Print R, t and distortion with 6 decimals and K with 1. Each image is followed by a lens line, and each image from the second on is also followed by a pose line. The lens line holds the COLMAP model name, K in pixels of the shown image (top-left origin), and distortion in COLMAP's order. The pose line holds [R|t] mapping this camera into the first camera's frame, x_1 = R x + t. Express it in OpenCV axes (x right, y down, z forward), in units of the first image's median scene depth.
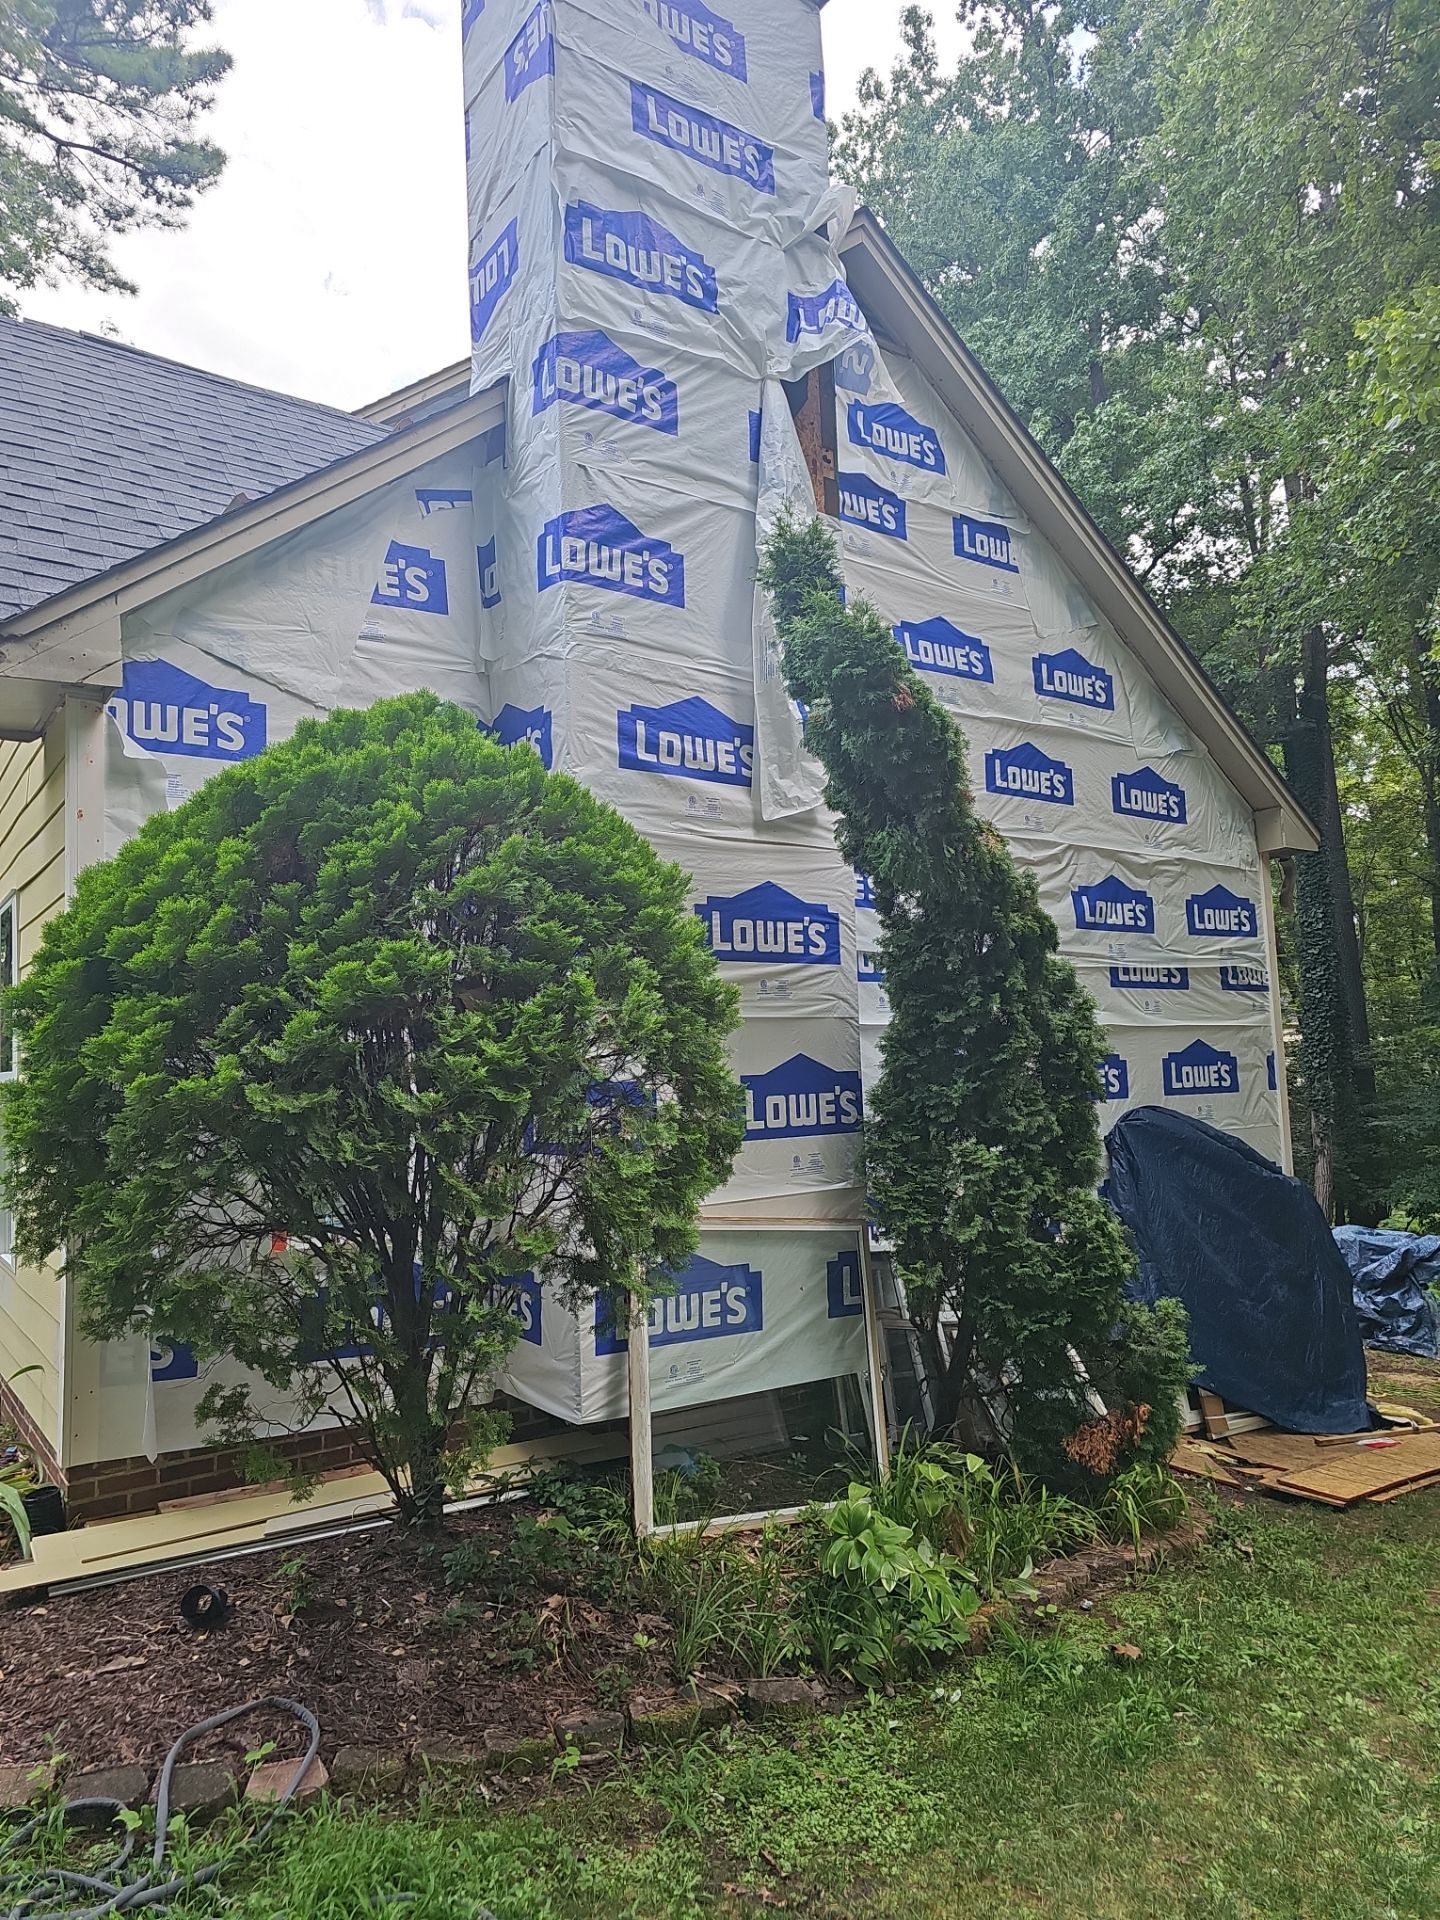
lens RADIAL K [[1268.2, 0, 716.1], [0, 1268.2, 972.9], [0, 0, 1]] dist [0.035631, -0.039042]
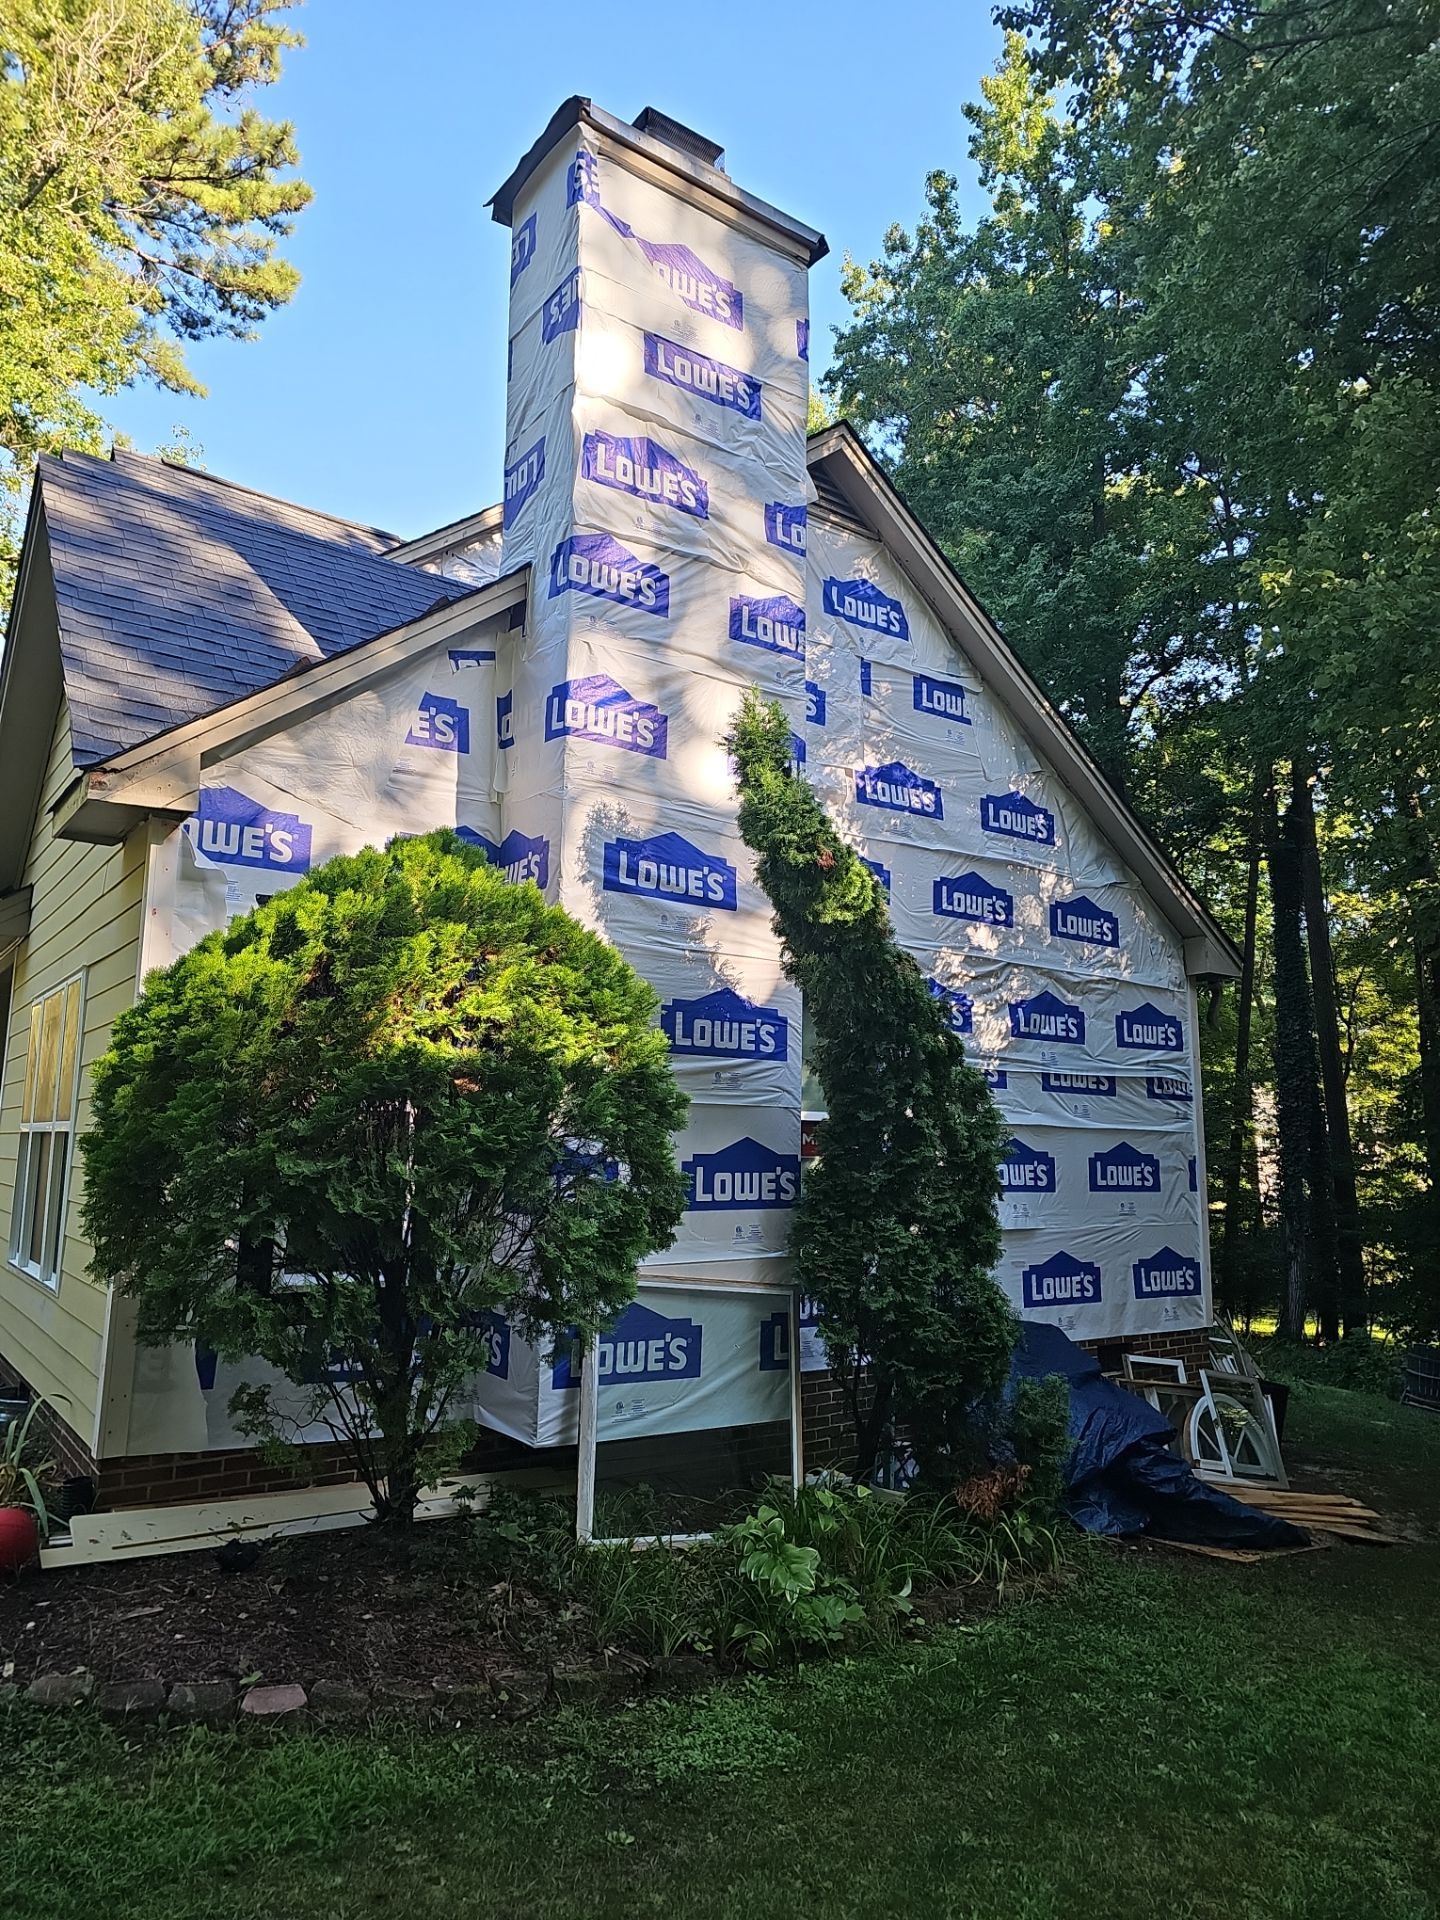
lens RADIAL K [[1268.2, 0, 727.5], [0, 1268.2, 967.0], [0, 0, 1]] dist [0.035631, -0.039042]
pose [[0.998683, 0.051281, -0.001286, 0.043618], [-0.051262, 0.996736, -0.062361, -0.019793], [-0.001917, 0.062345, 0.998053, -0.176310]]
